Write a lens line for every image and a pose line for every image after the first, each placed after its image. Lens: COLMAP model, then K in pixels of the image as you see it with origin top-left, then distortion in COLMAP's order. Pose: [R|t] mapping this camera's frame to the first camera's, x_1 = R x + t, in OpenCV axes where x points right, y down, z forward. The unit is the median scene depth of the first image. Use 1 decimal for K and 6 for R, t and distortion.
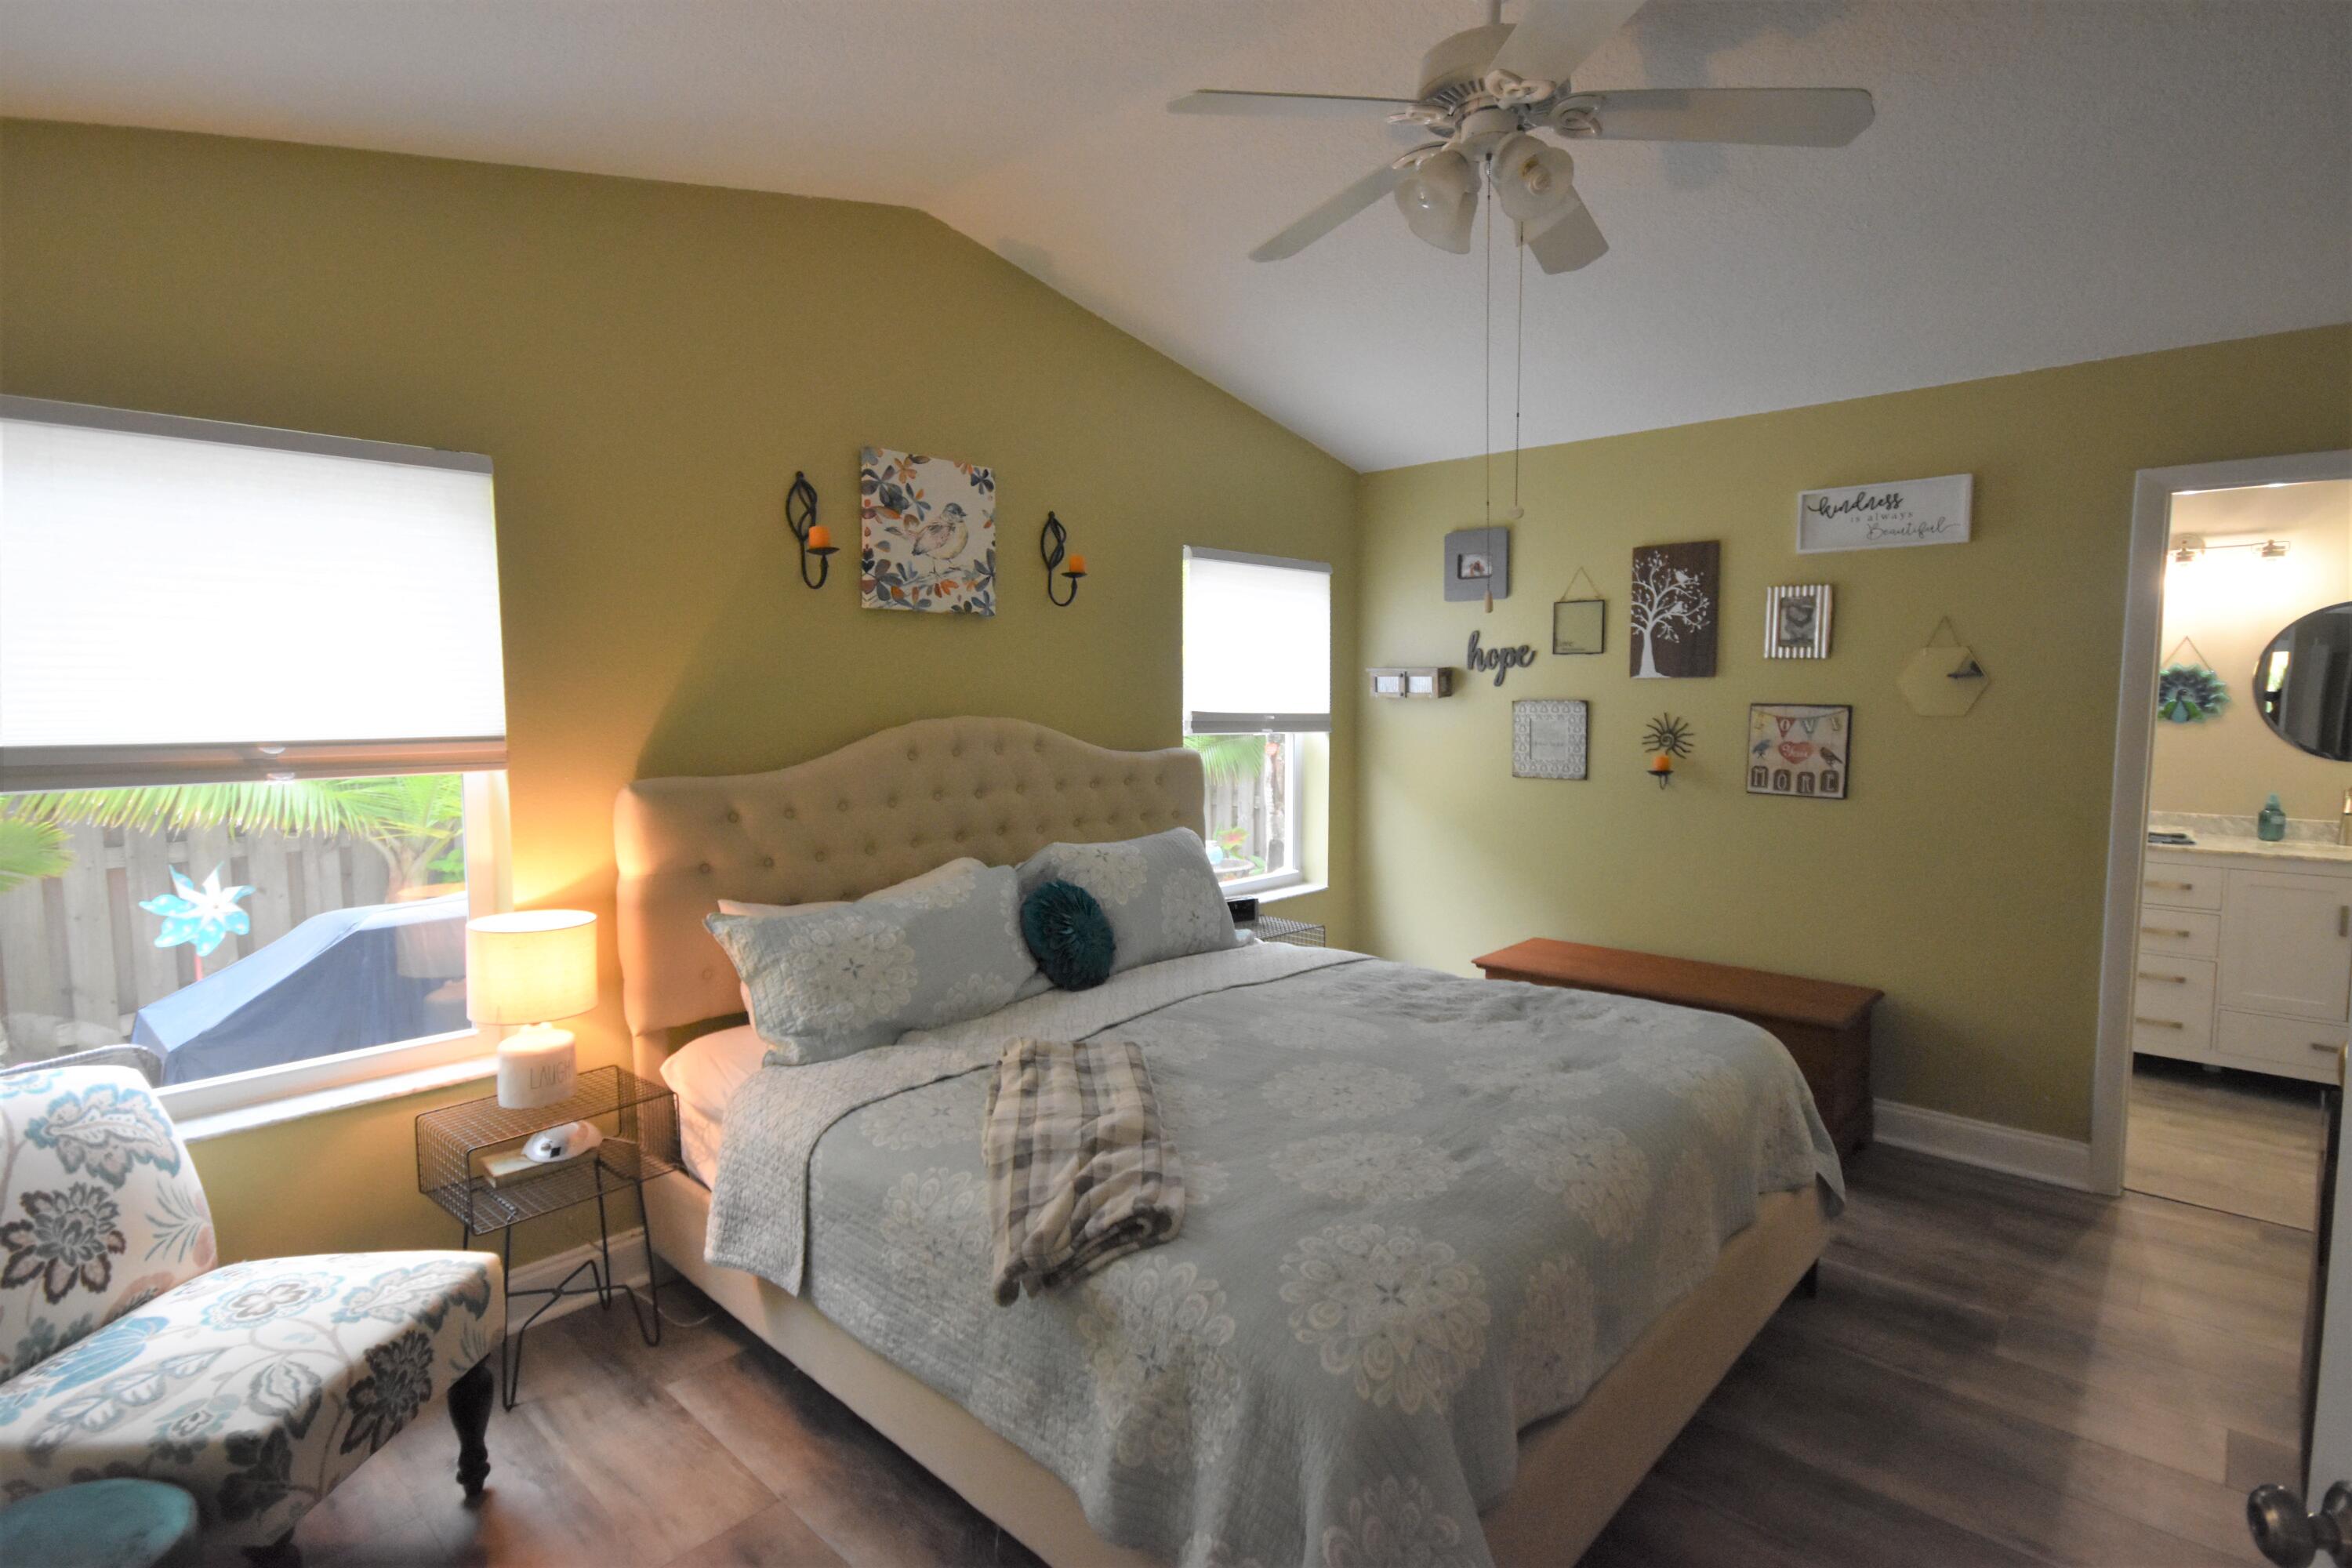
lens RADIAL K [[1194.1, 0, 1162.6], [0, 1194.1, 786.7], [0, 0, 1]] dist [0.004962, 0.000416]
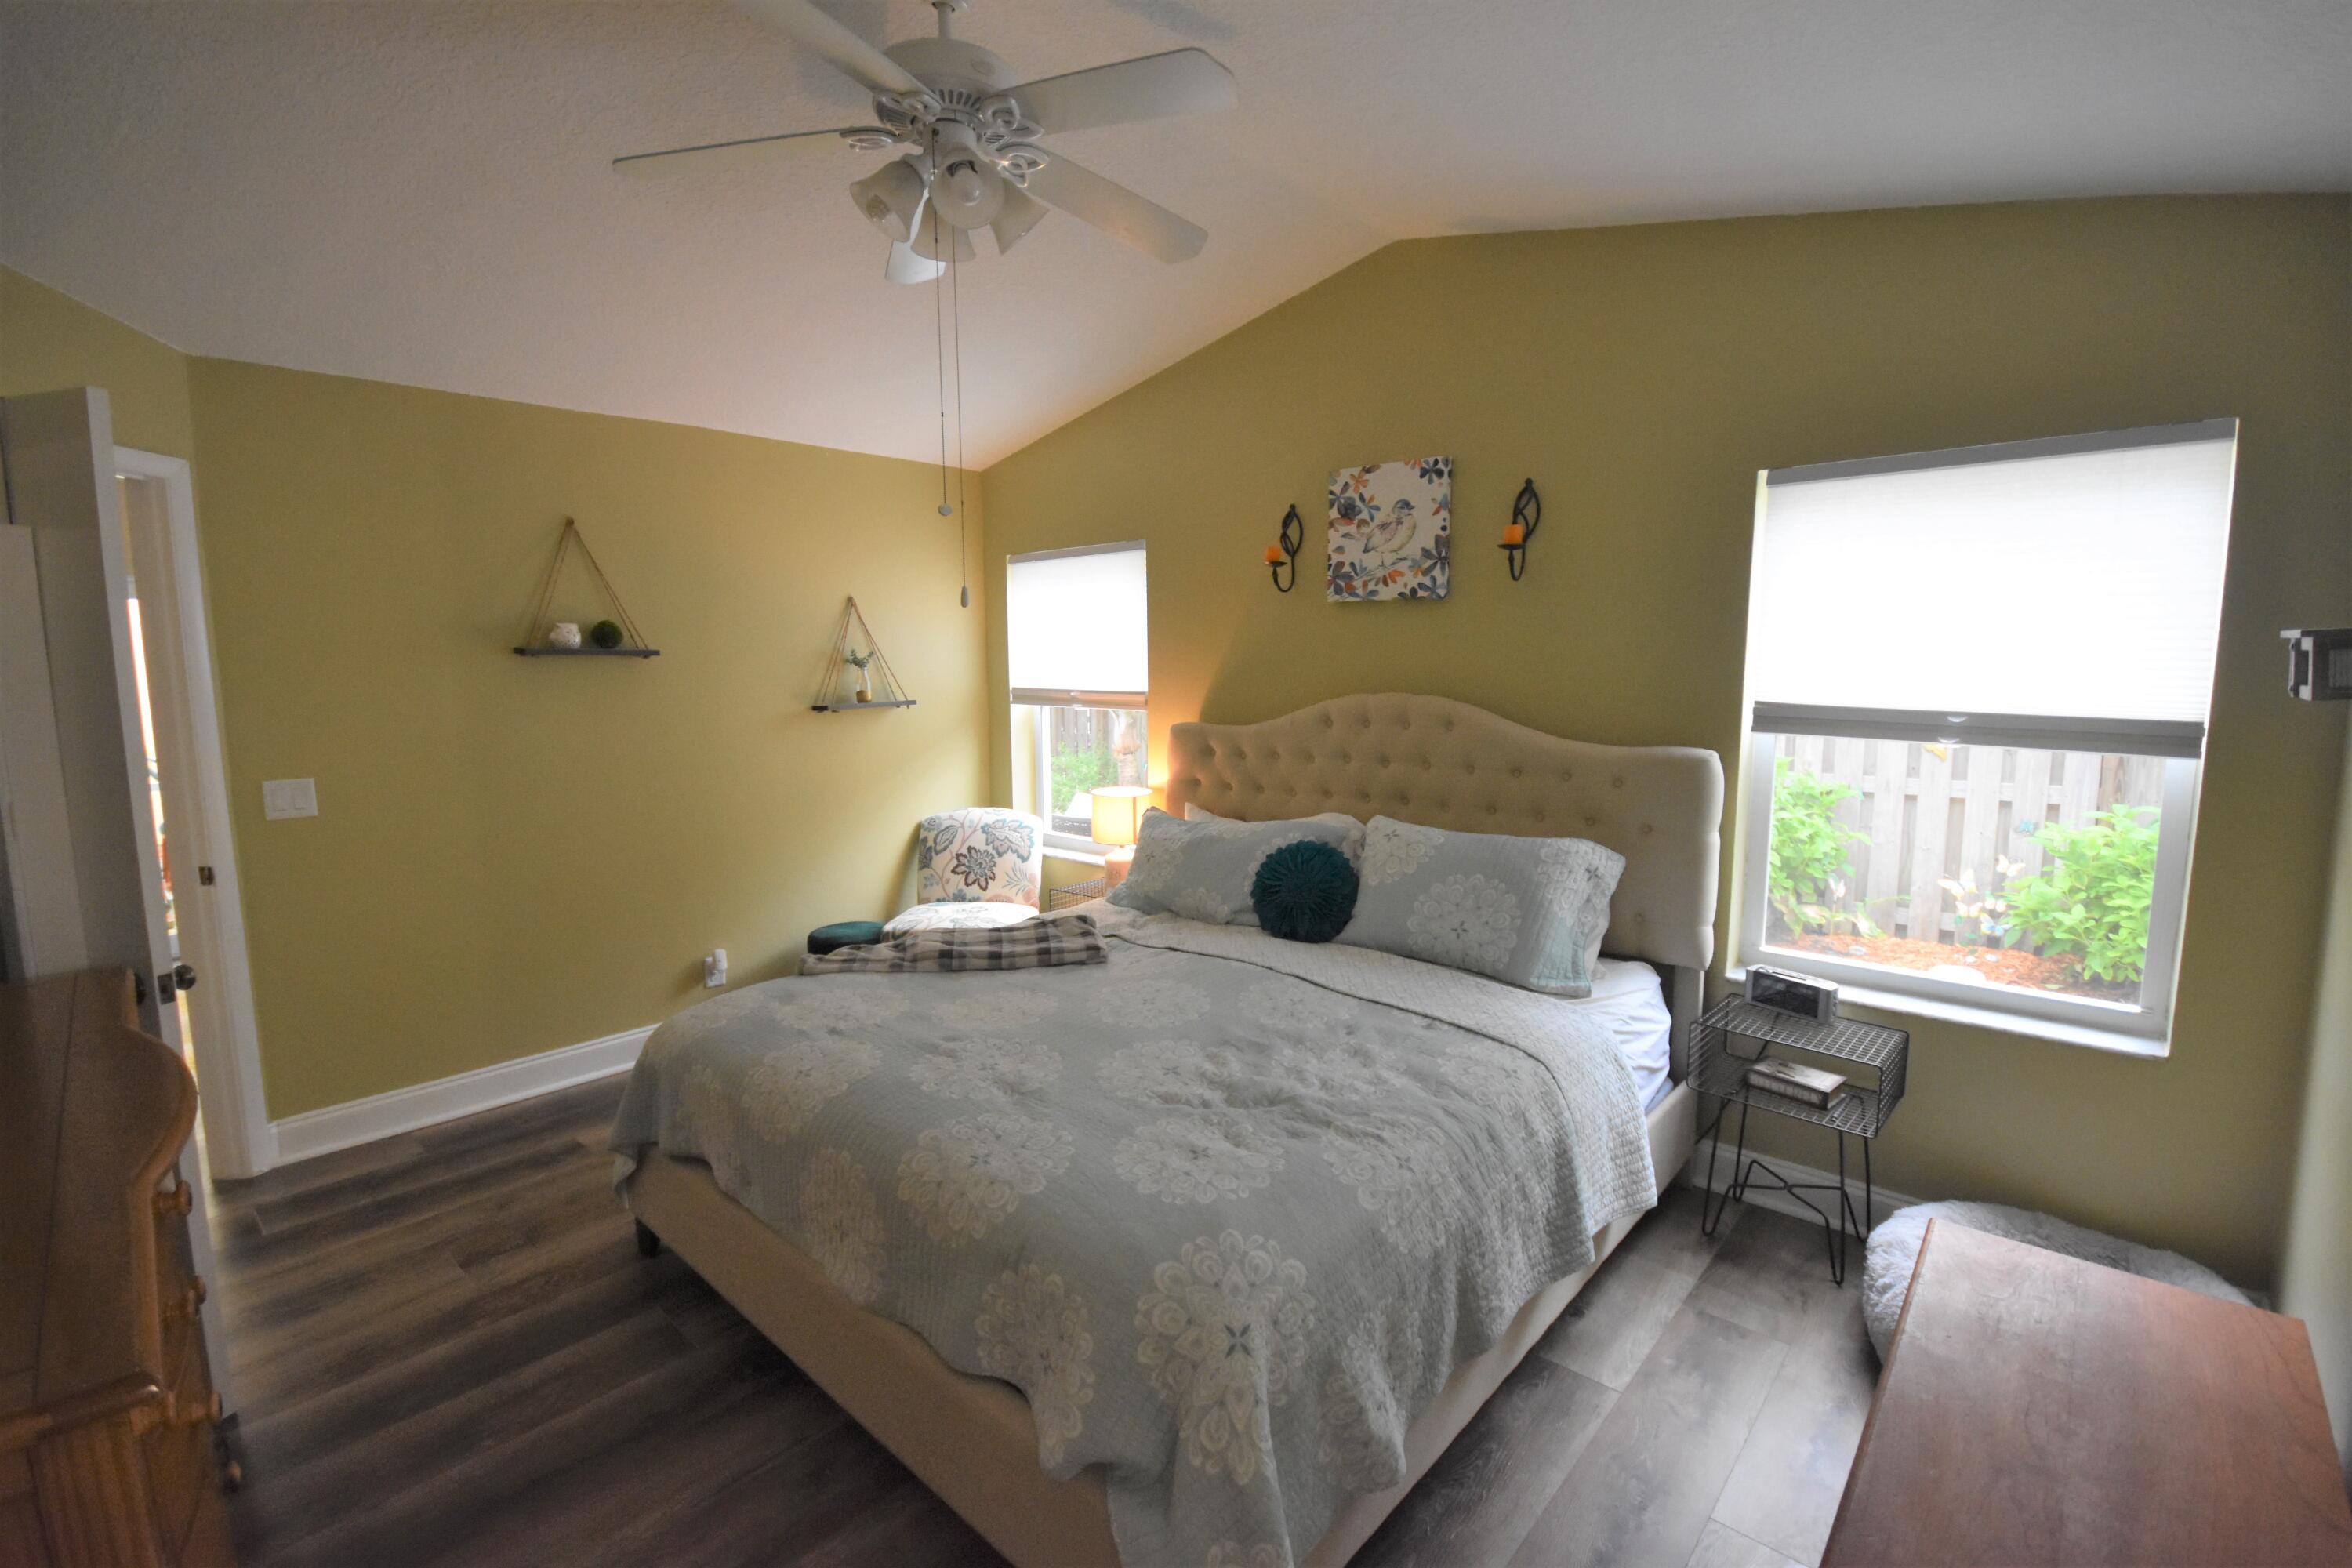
lens RADIAL K [[1032.5, 0, 1160.9], [0, 1032.5, 781.5], [0, 0, 1]] dist [-0.002653, -0.000126]
pose [[-0.000131, 0.126523, -0.991964, 0.830526], [-0.072088, 0.989382, 0.126203, -0.086470], [0.997398, 0.071526, 0.008991, 0.814099]]
